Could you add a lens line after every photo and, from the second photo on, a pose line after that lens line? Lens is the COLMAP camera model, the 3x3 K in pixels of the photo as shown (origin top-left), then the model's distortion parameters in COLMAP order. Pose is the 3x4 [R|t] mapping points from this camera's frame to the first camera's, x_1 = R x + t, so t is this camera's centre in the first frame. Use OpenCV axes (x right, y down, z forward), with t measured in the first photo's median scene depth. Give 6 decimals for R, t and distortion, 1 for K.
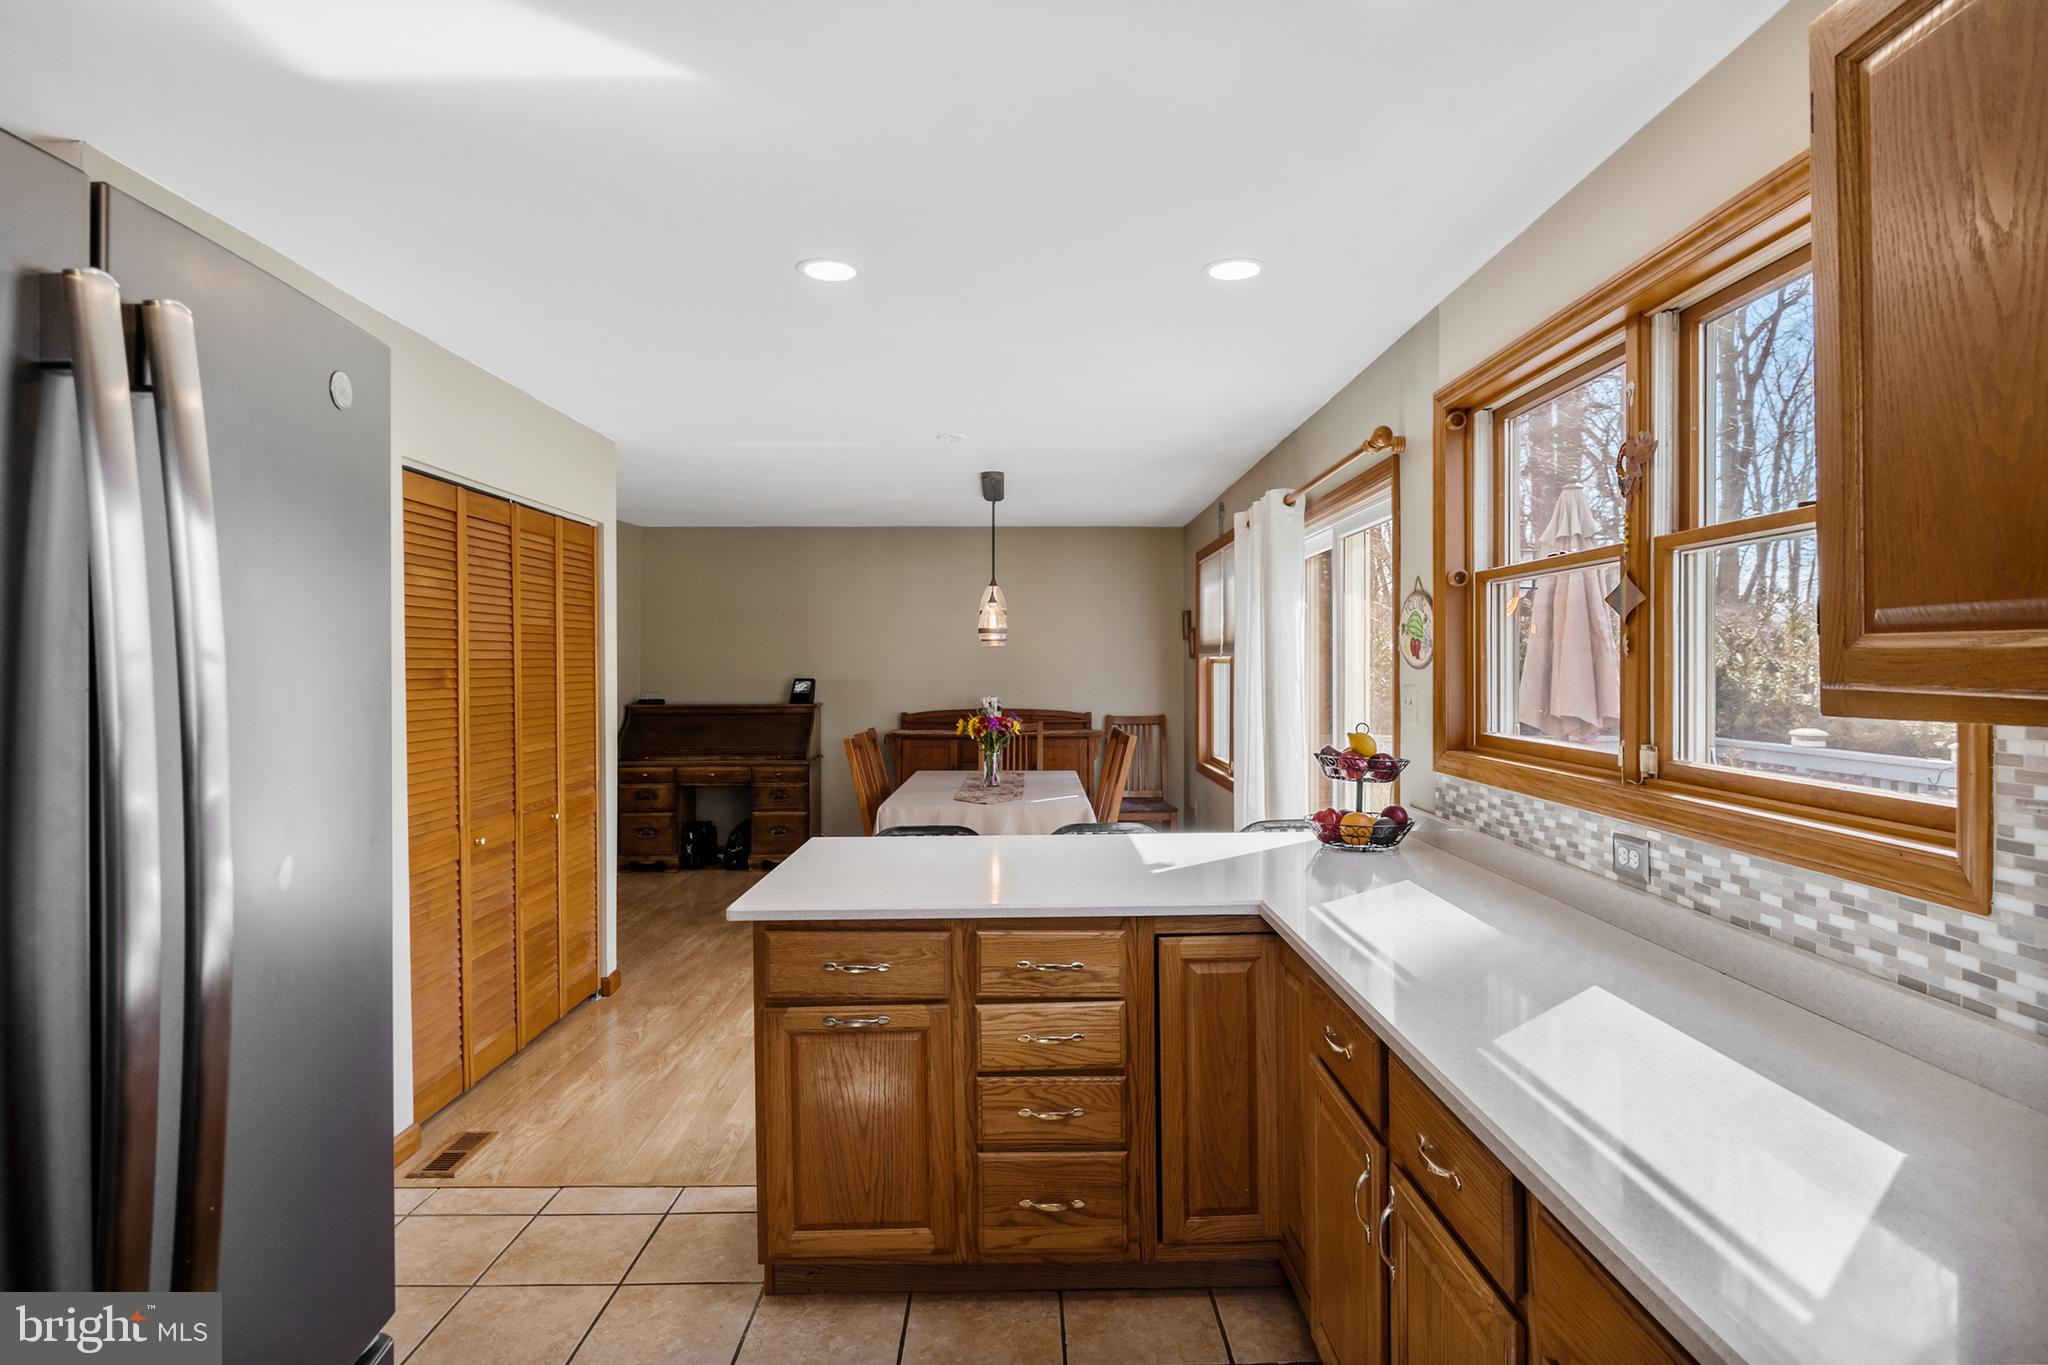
lens RADIAL K [[1119.2, 0, 1019.8], [0, 1119.2, 678.0], [0, 0, 1]] dist [-0.000643, -0.000026]
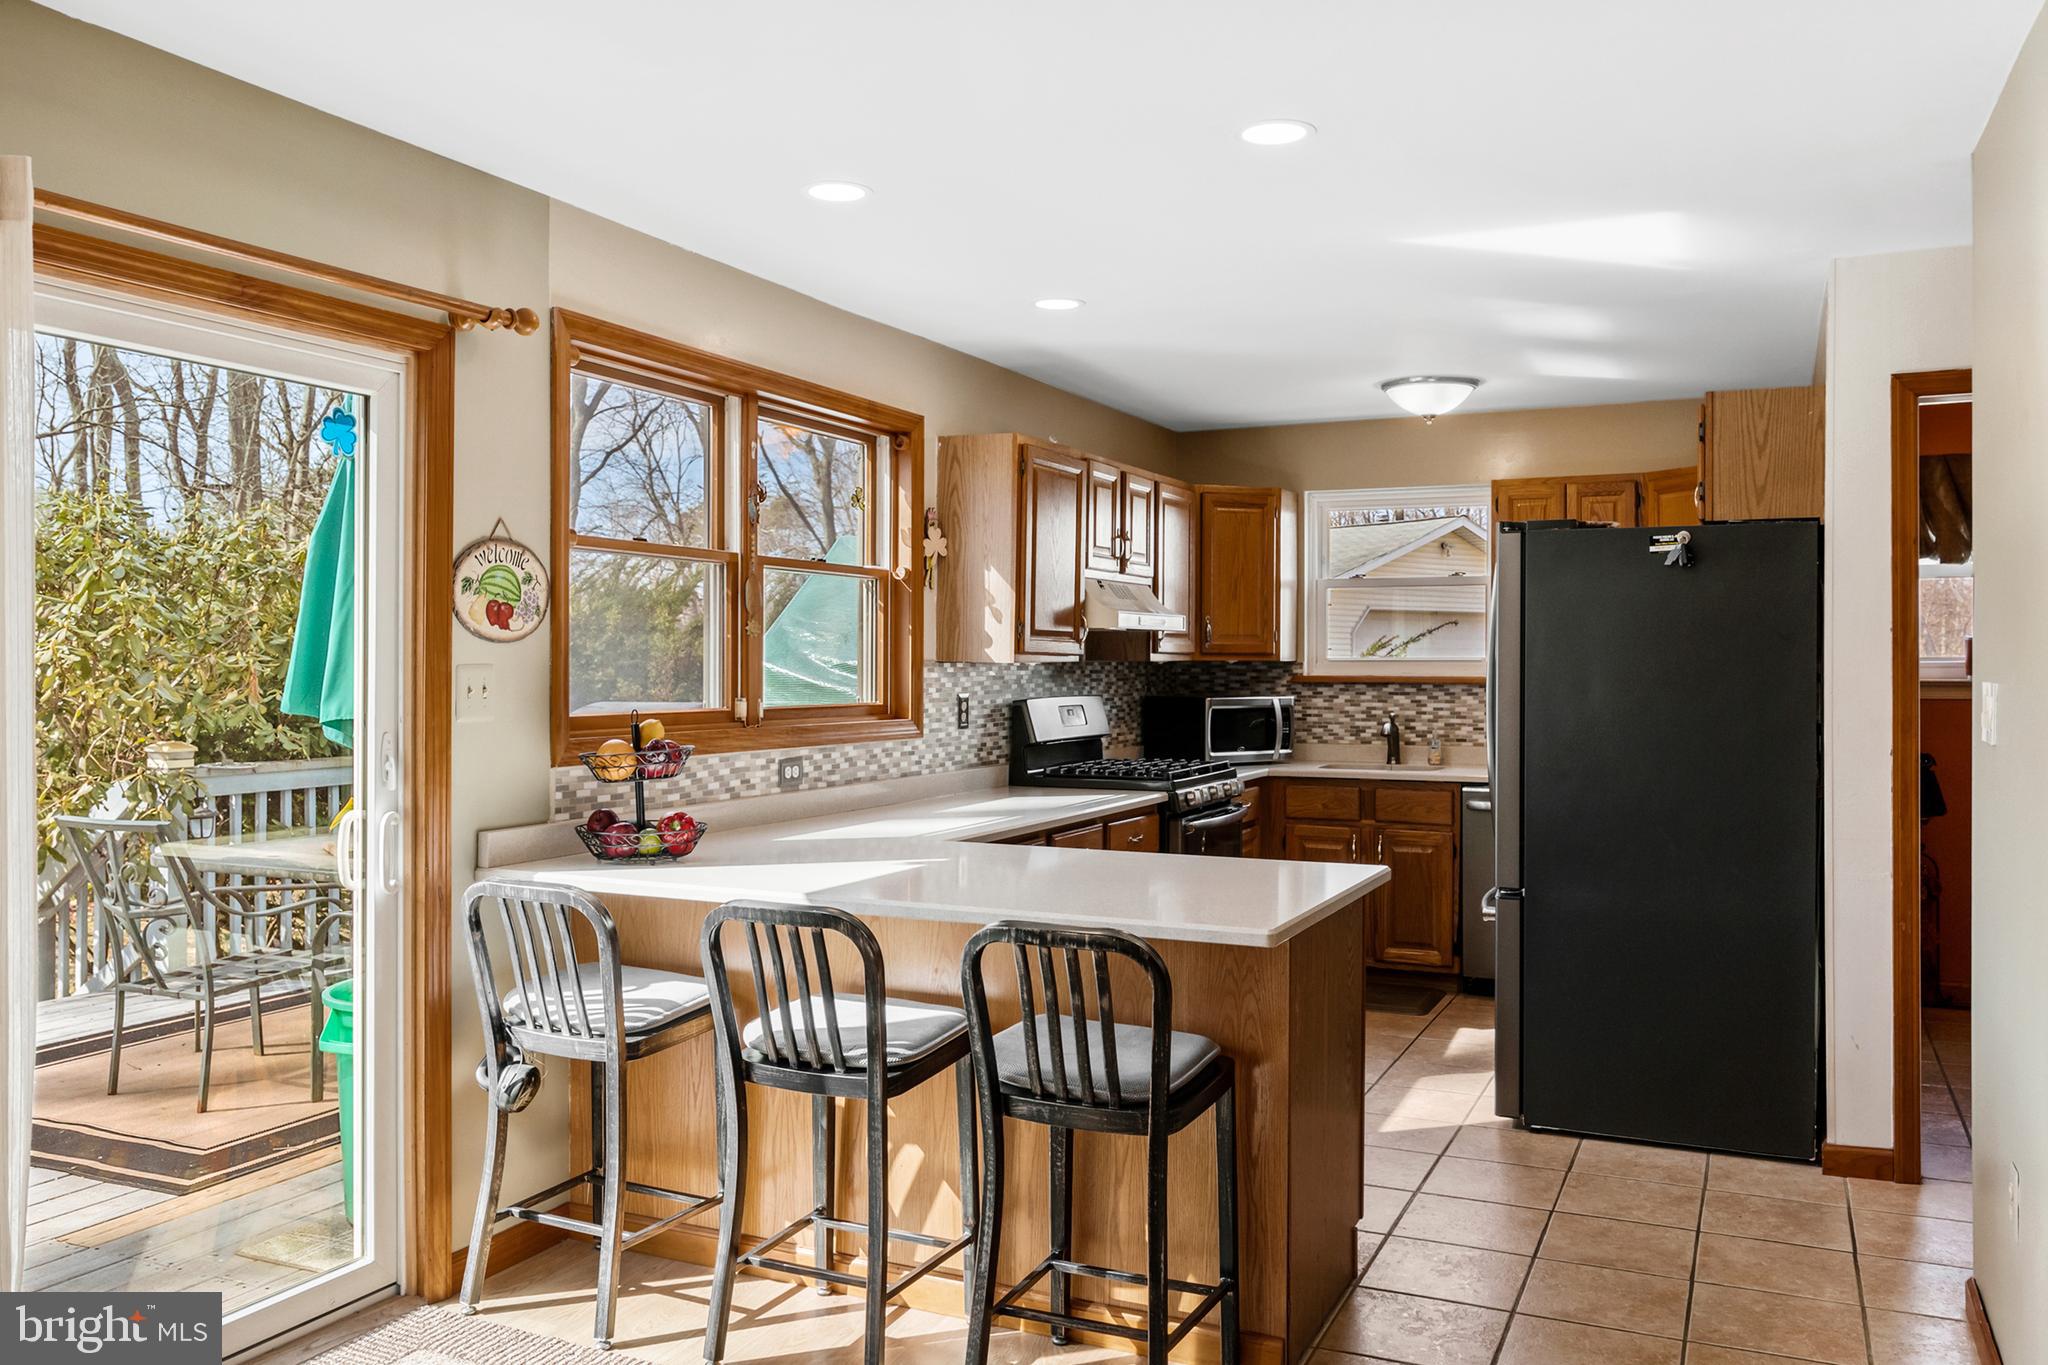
lens RADIAL K [[1572.9, 0, 1021.1], [0, 1572.9, 669.5], [0, 0, 1]] dist [0.008797, 0.001684]
pose [[-0.908209, 0.011464, 0.418359, -0.638093], [0.016304, 0.999835, 0.007998, 0.012335], [-0.418199, 0.014085, -0.908246, 2.889639]]
